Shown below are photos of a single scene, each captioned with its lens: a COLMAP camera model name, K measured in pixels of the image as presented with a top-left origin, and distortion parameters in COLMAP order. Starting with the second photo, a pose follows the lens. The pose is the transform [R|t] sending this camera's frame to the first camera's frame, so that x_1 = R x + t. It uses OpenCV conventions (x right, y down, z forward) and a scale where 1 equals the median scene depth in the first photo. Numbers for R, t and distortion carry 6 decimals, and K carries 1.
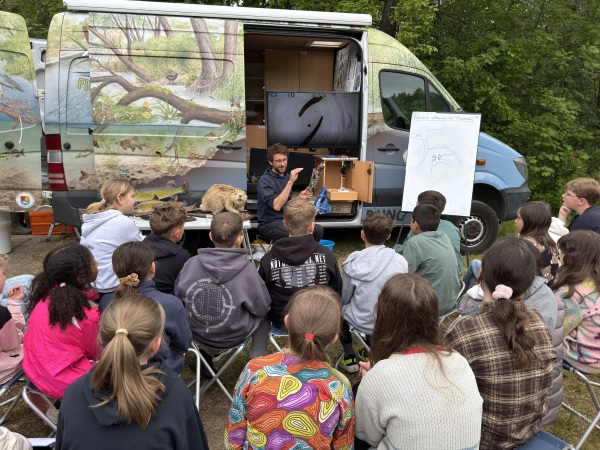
lens RADIAL K [[423.9, 0, 293.4], [0, 423.9, 222.4], [0, 0, 1]] dist [0.064638, -0.076519]
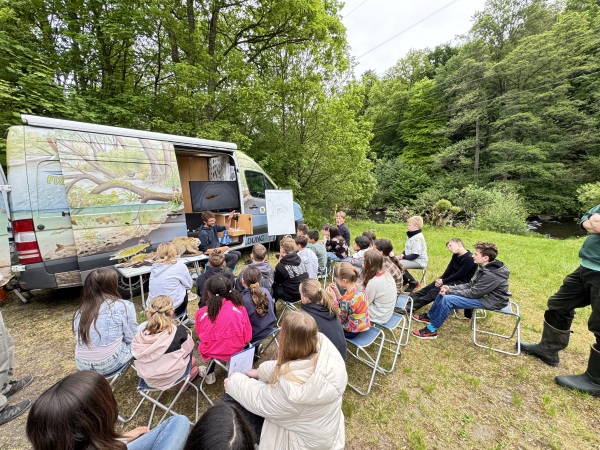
lens RADIAL K [[240.9, 0, 302.1], [0, 240.9, 224.4], [0, 0, 1]] dist [-0.004442, 0.000544]
pose [[0.765332, -0.128977, 0.630580, -0.365627], [0.175824, 0.984348, -0.012060, -0.038139], [-0.619154, 0.120101, 0.776031, -0.043435]]
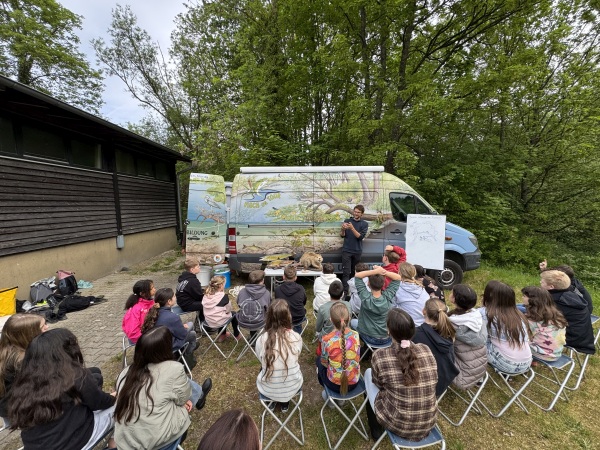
lens RADIAL K [[240.9, 0, 299.3], [0, 240.9, 225.4], [0, 0, 1]] dist [-0.004442, 0.000544]
pose [[0.987699, -0.011561, -0.155937, -0.036871], [-0.010769, 0.989865, -0.141600, -0.048015], [0.155994, 0.141537, 0.977565, -0.125748]]
